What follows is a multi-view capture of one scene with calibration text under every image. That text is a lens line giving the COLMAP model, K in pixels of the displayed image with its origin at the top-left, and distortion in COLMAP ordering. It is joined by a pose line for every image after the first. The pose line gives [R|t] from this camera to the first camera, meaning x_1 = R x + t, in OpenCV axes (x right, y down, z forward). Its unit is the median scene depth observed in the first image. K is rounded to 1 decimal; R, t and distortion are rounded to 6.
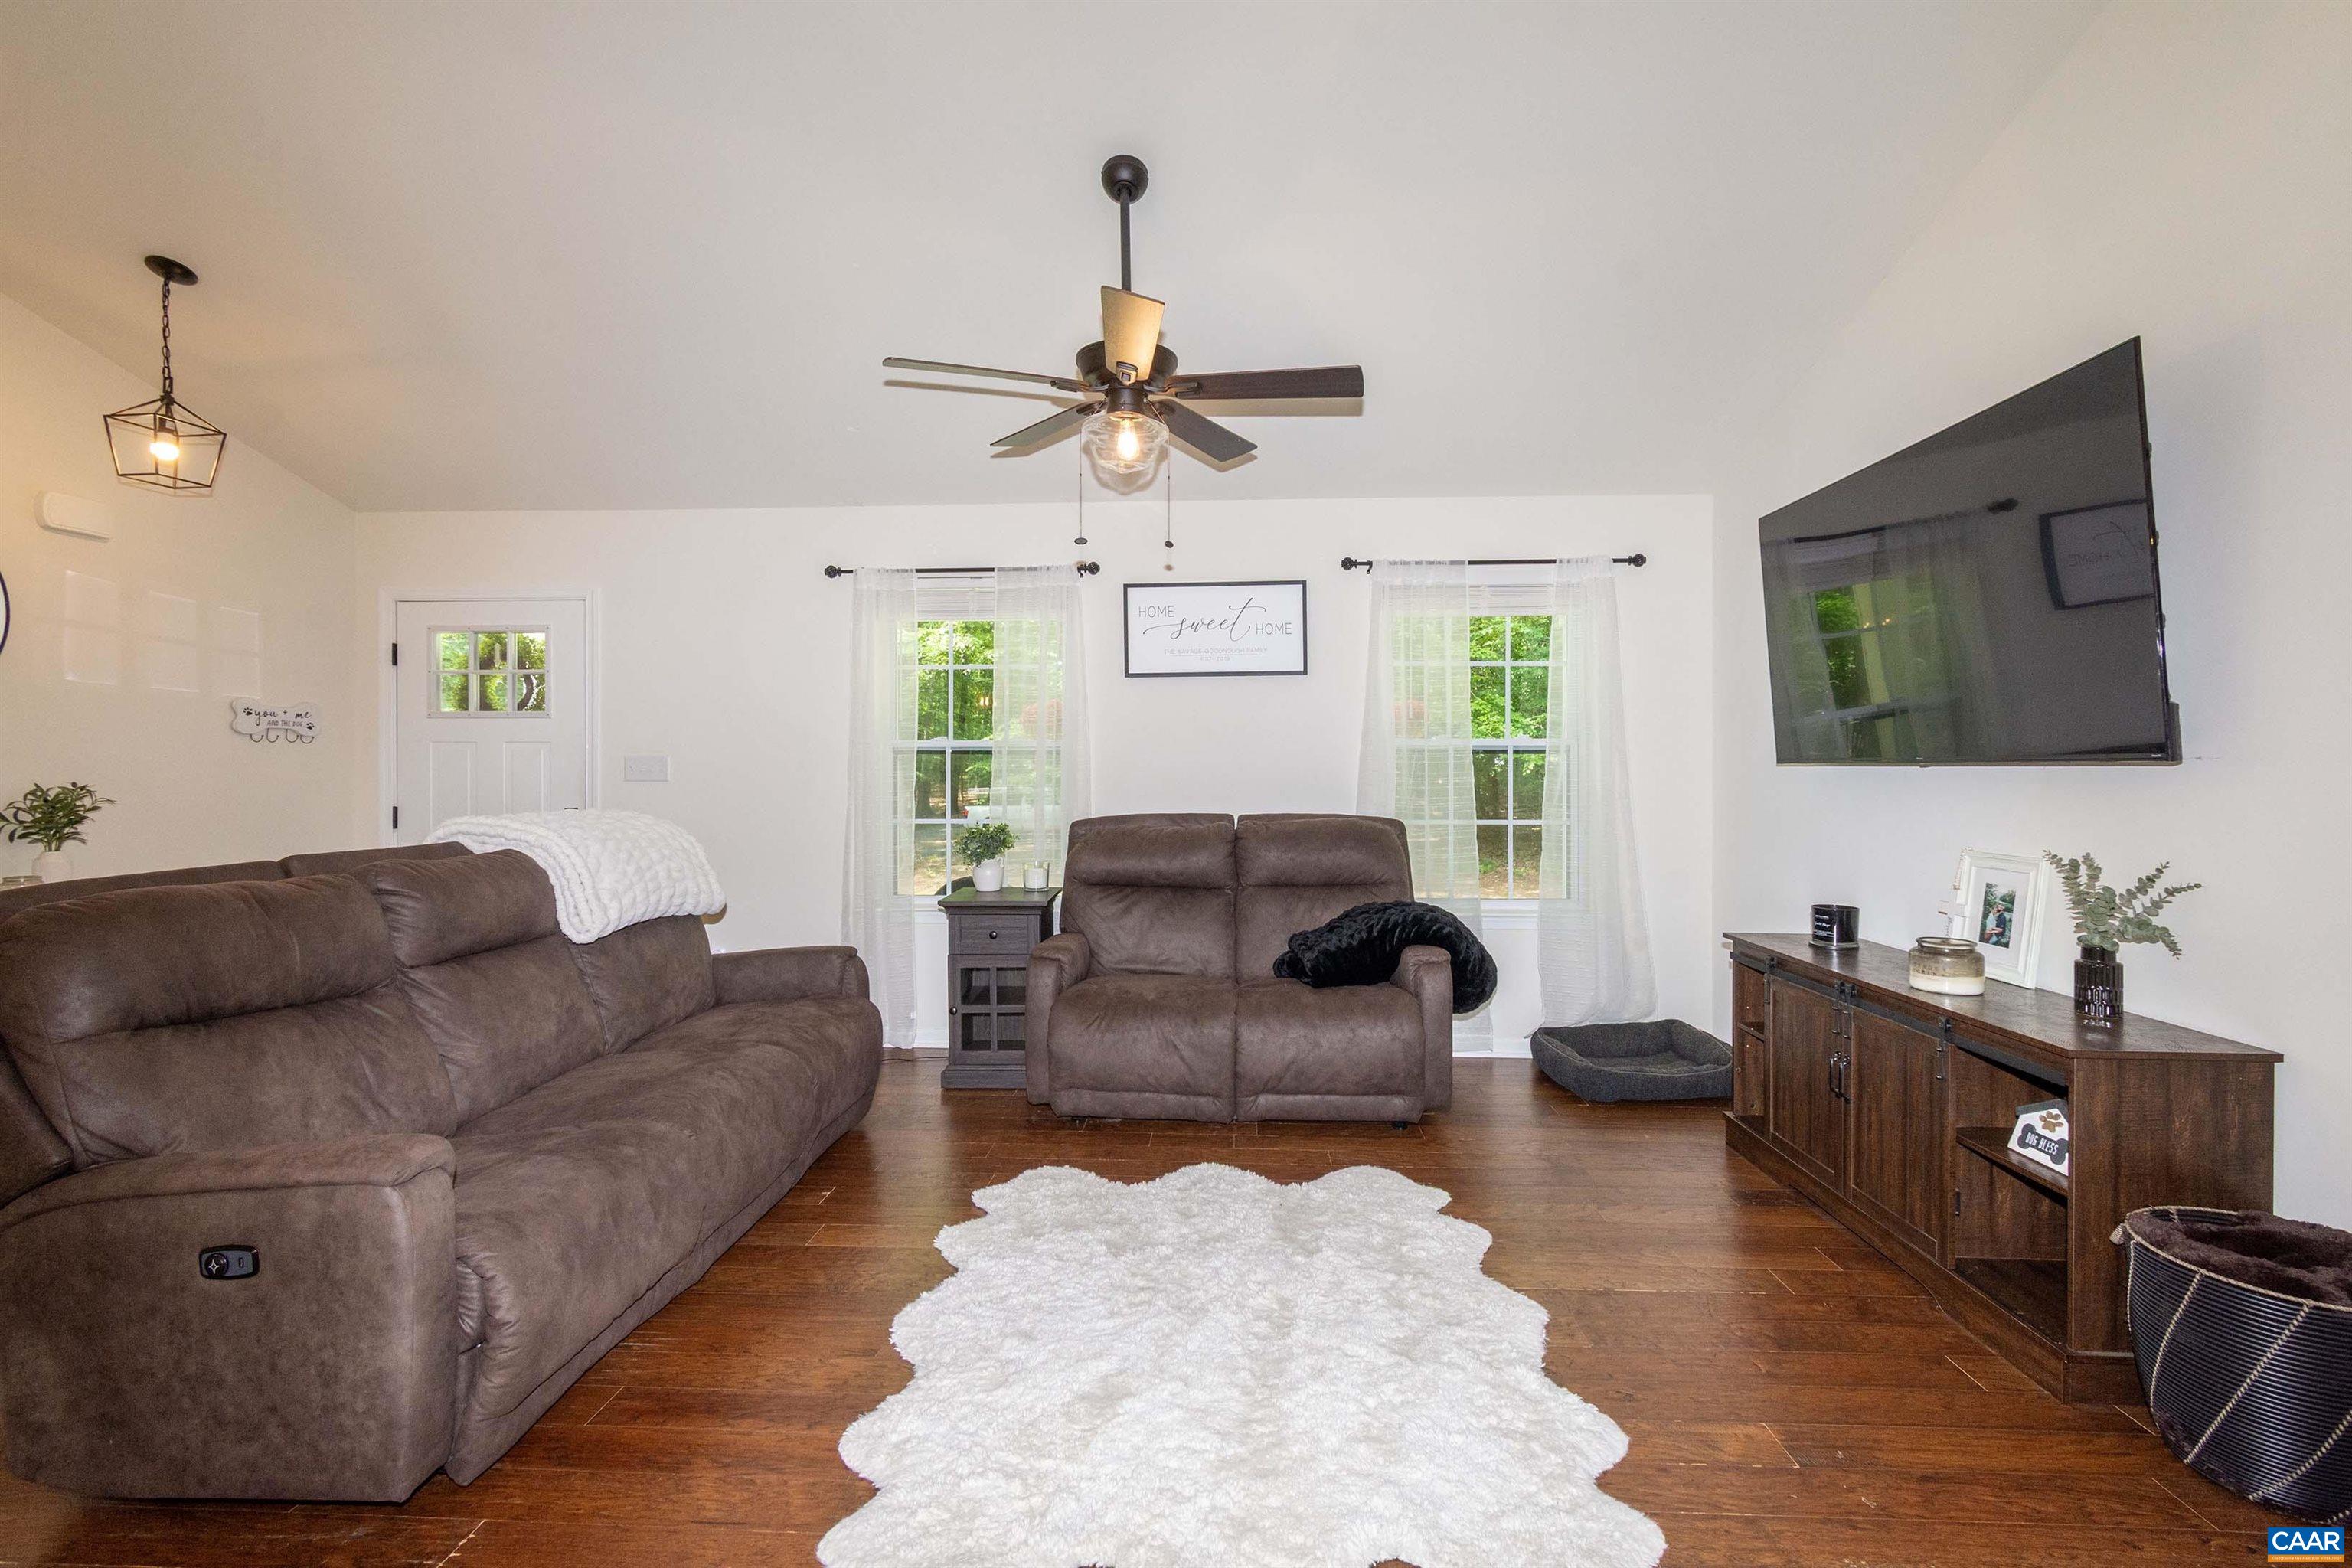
lens RADIAL K [[1038.0, 0, 1181.0], [0, 1038.0, 771.5], [0, 0, 1]] dist [0.004844, -0.001890]
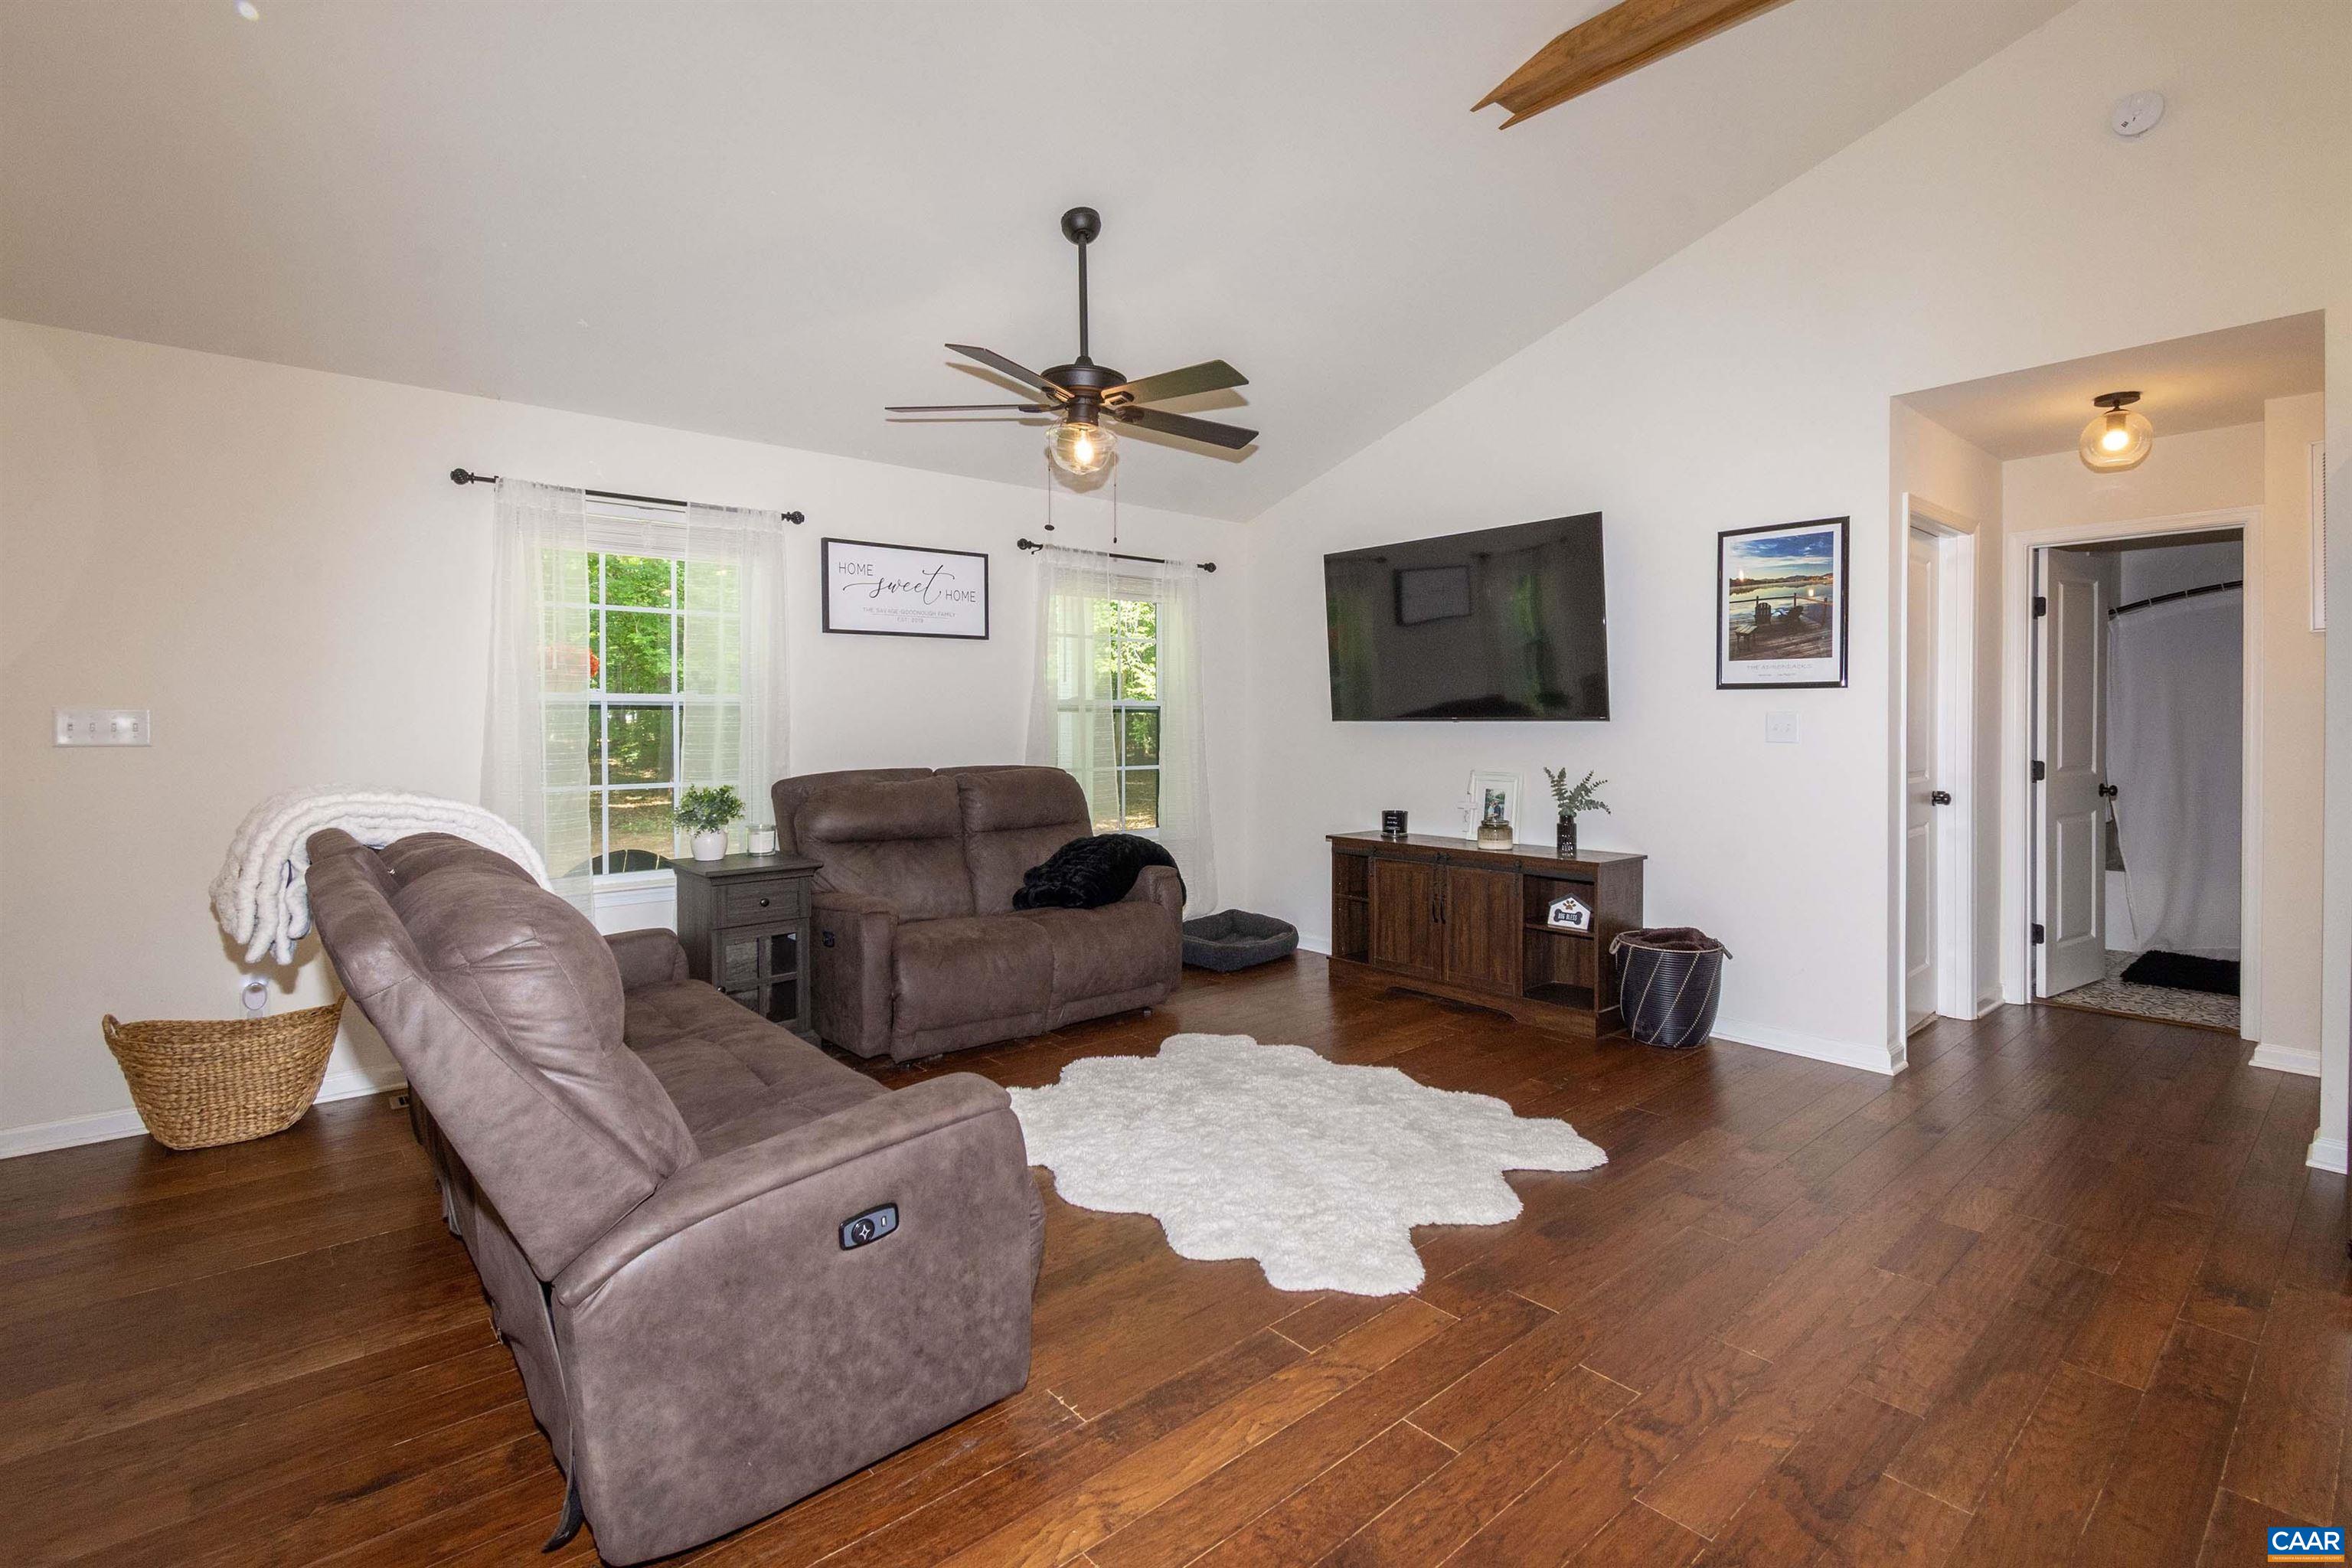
lens RADIAL K [[1090.0, 0, 1209.9], [0, 1090.0, 729.3], [0, 0, 1]] dist [0.004051, -0.001174]
pose [[0.709293, -0.005487, 0.704893, -0.671438], [0.003991, 0.999985, 0.003768, -0.002030], [-0.704903, 0.000140, 0.709304, 0.015736]]
